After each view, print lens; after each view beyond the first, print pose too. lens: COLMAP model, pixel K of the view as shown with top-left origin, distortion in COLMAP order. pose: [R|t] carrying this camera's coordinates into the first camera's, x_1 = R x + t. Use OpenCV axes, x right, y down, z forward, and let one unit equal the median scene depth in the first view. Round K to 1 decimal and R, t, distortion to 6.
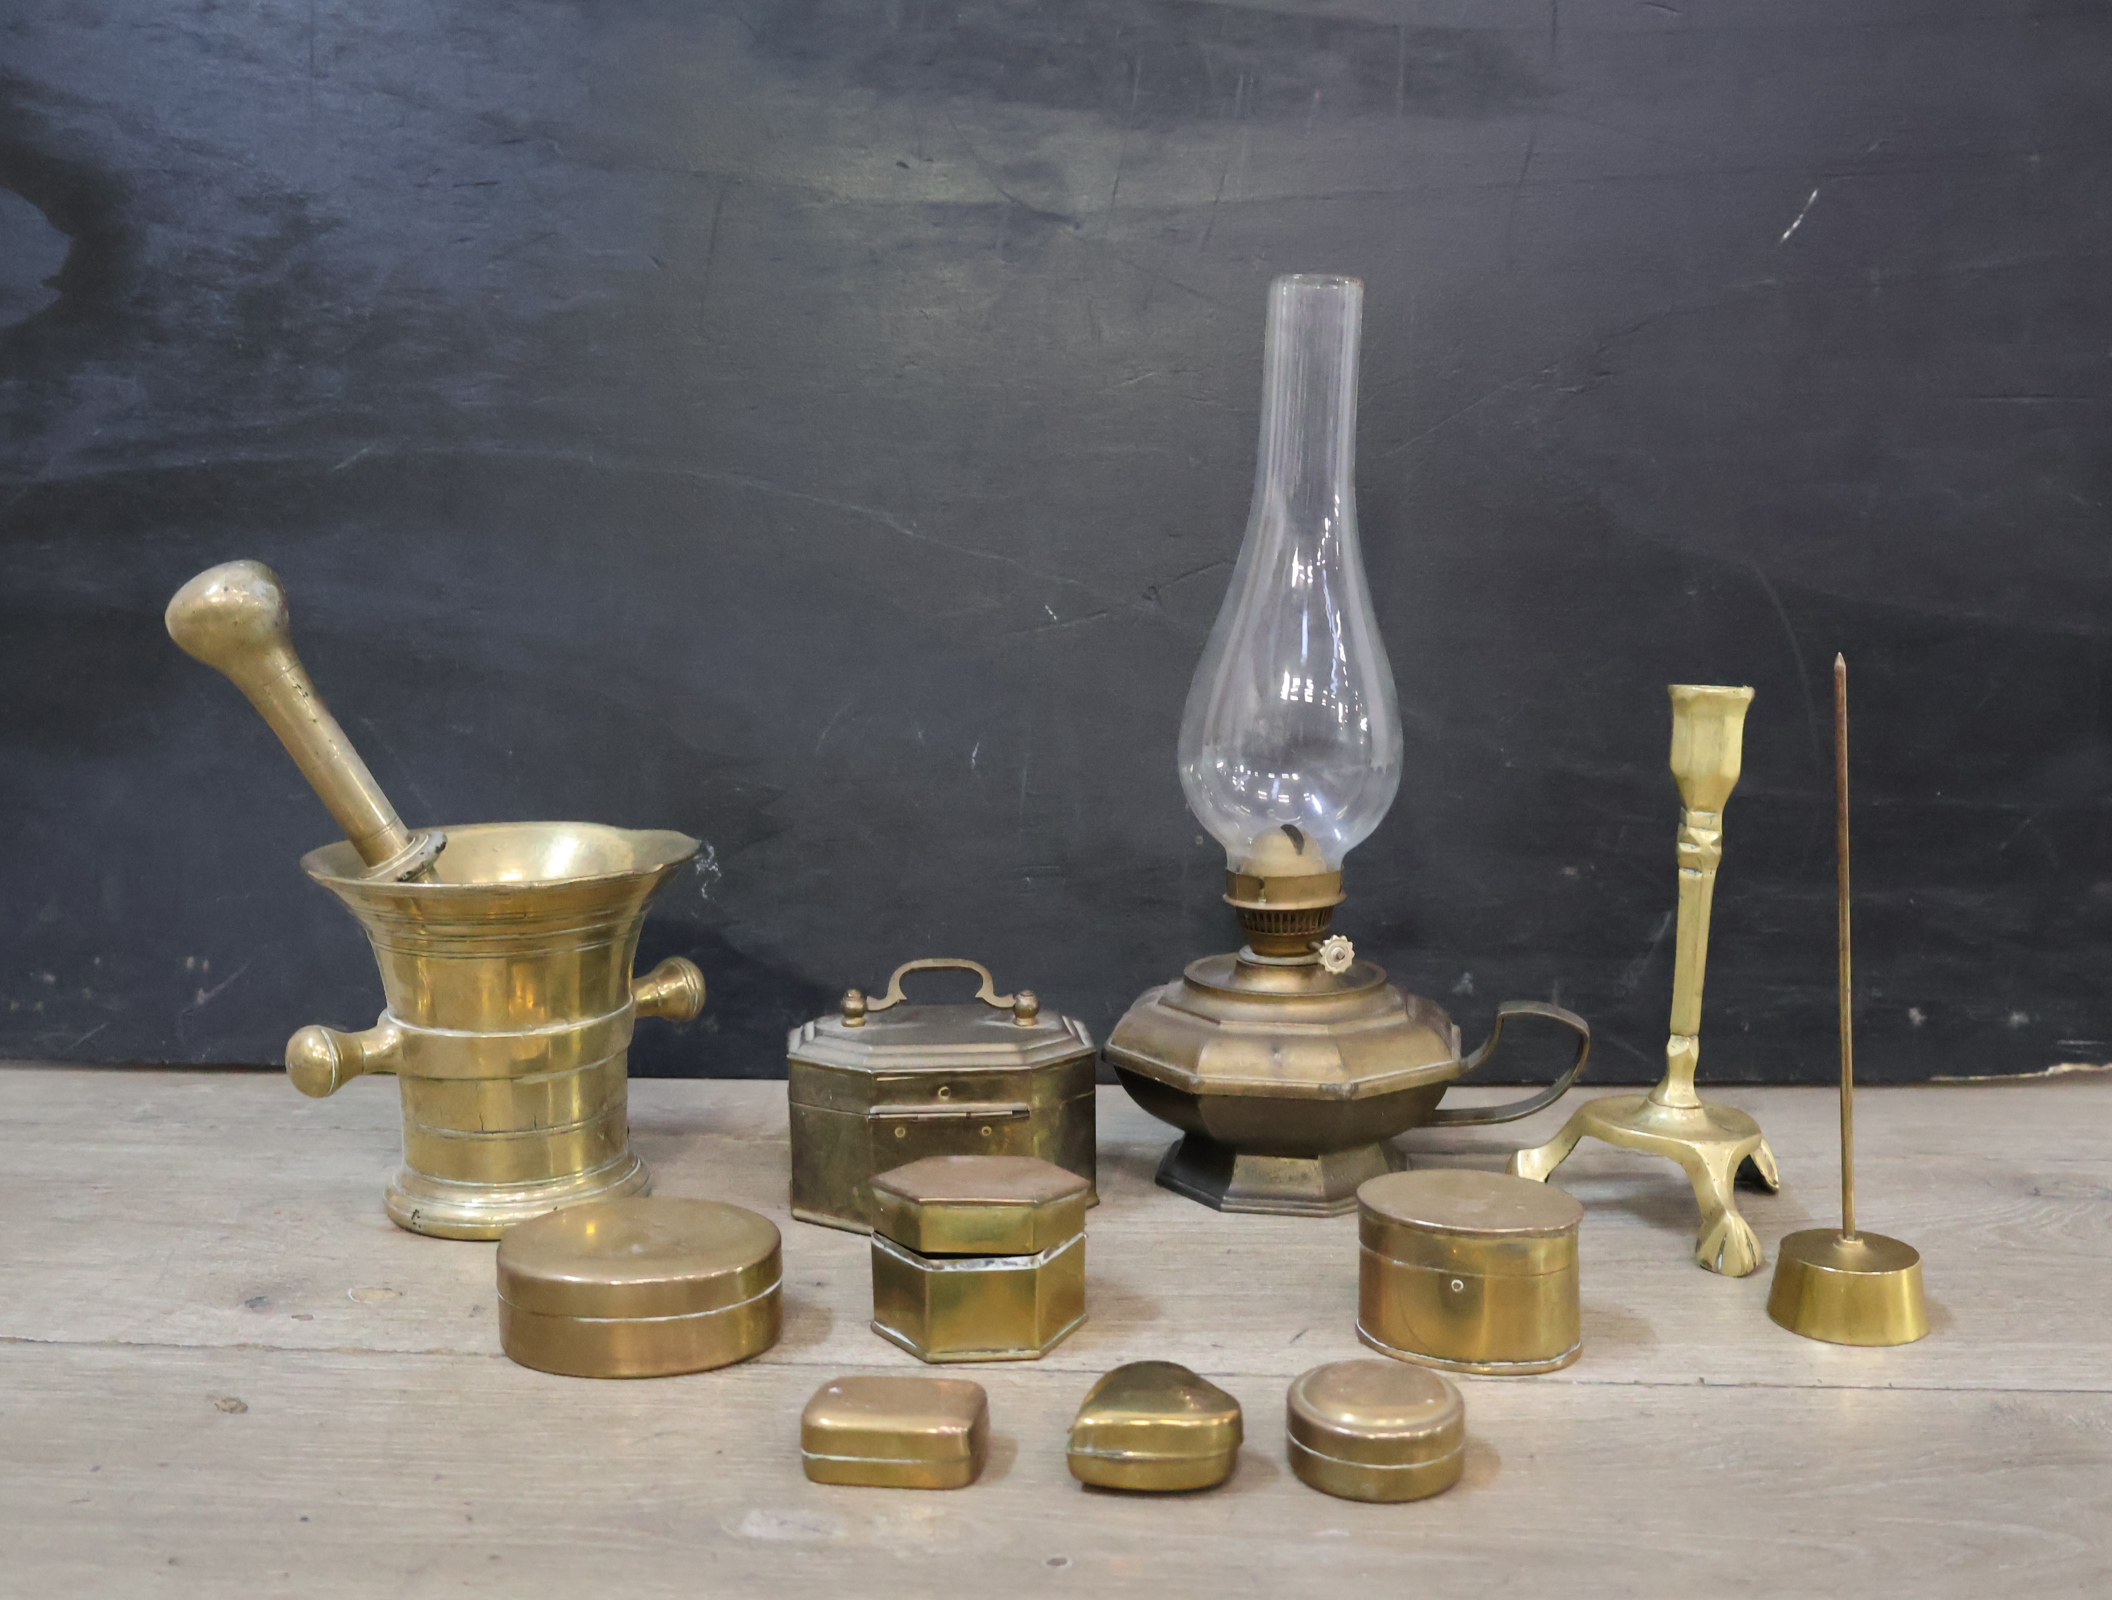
lens RADIAL K [[2185.5, 0, 1037.1], [0, 2185.5, 794.4], [0, 0, 1]] dist [0.008499, 0.000000]
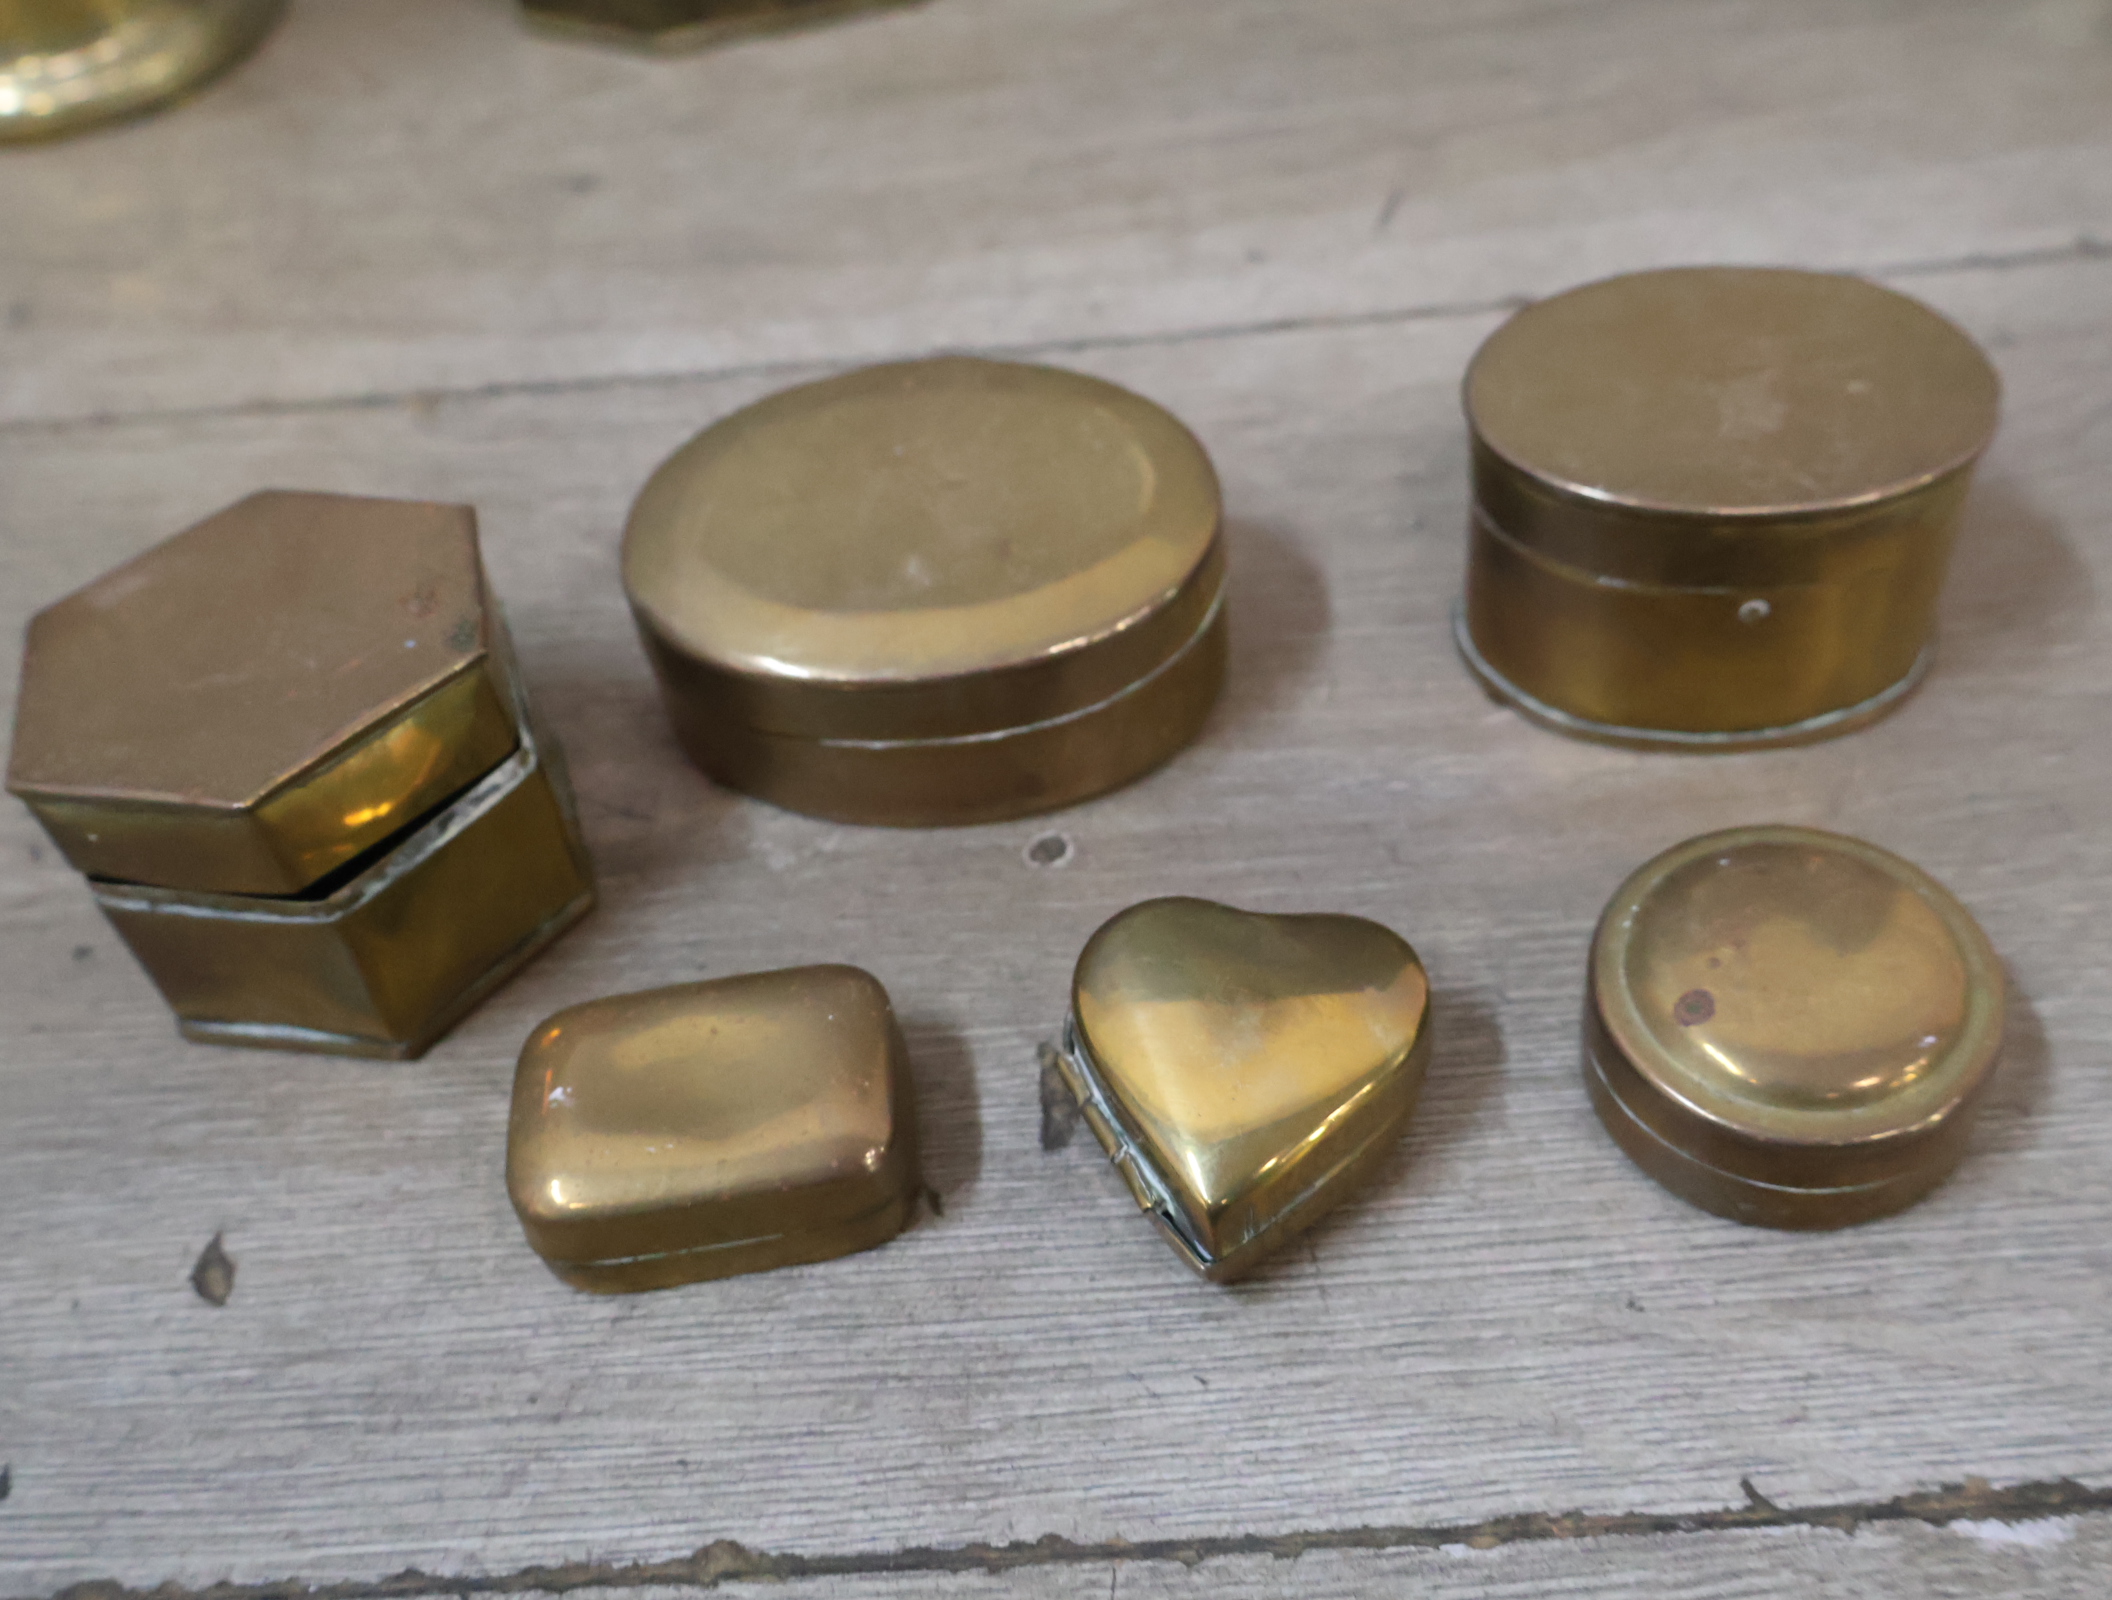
lens RADIAL K [[2185.5, 0, 1048.9], [0, 2185.5, 812.6], [0, 0, 1]] dist [0.008499, 0.000000]
pose [[0.992072, -0.125468, -0.007117, 0.010039], [0.100646, 0.759338, 0.642865, -0.018110], [-0.075254, -0.638485, 0.765946, 0.383448]]
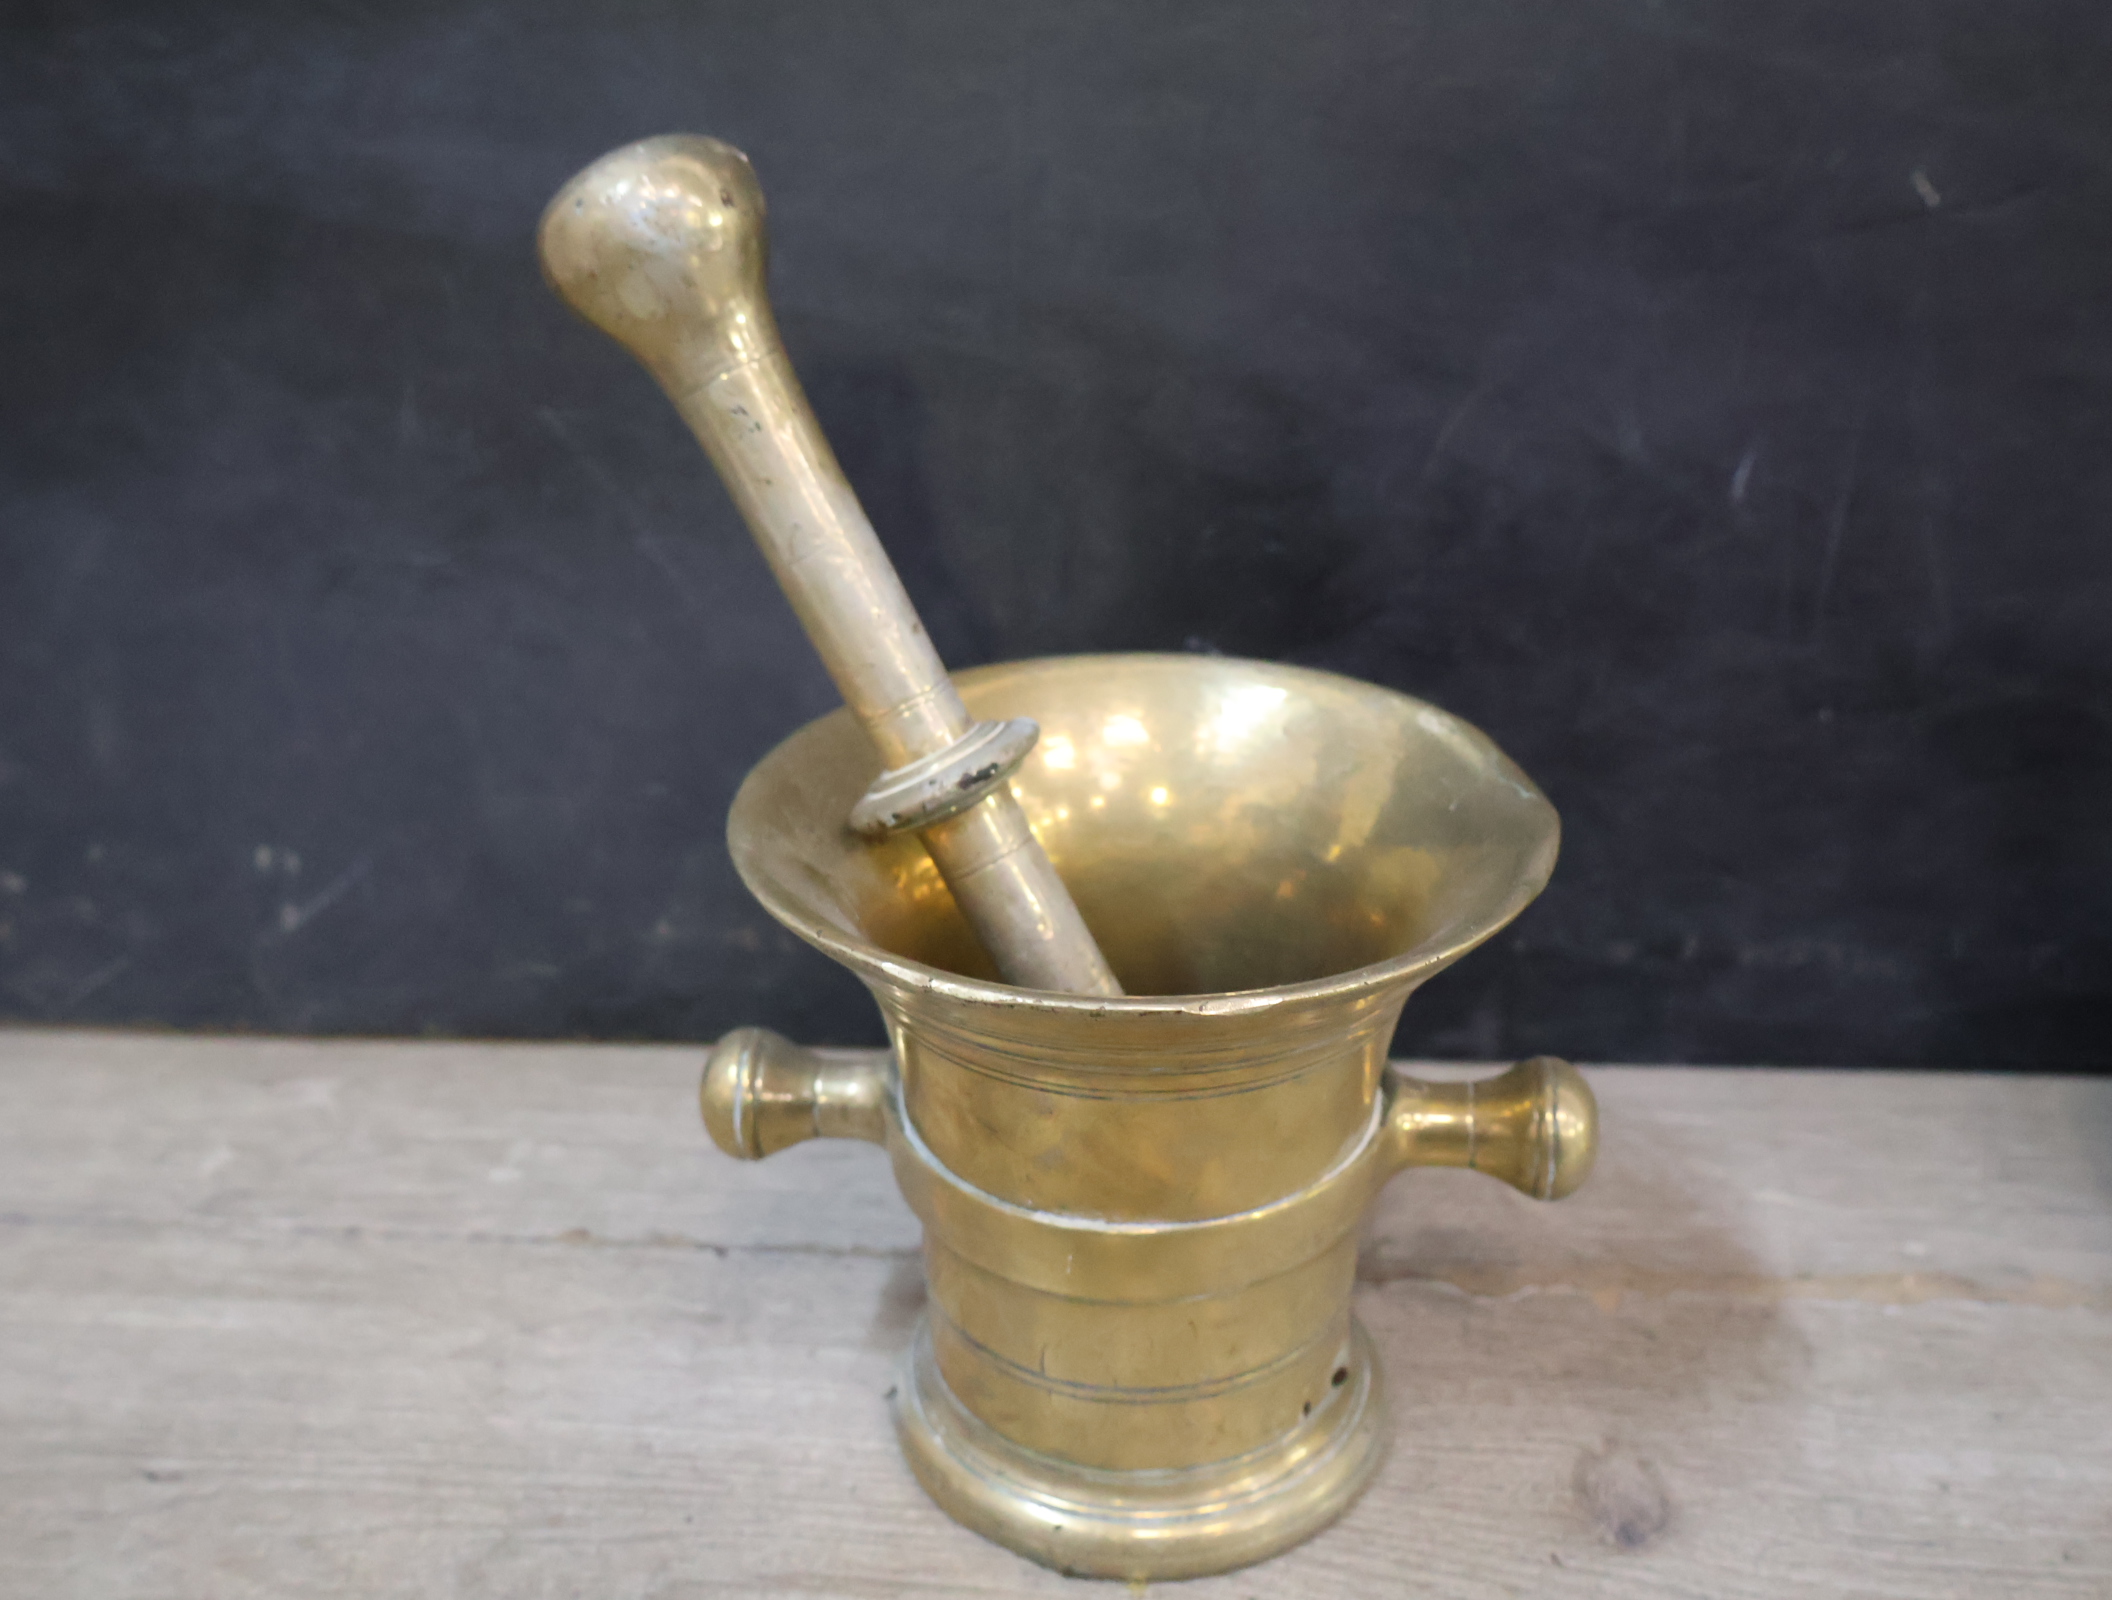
lens RADIAL K [[2185.5, 0, 1039.5], [0, 2185.5, 790.4], [0, 0, 1]] dist [0.008499, 0.000000]
pose [[0.999905, -0.011034, -0.008232, -0.231062], [0.012910, 0.959216, 0.282379, -0.115896], [0.004780, -0.282458, 0.959268, 0.590311]]
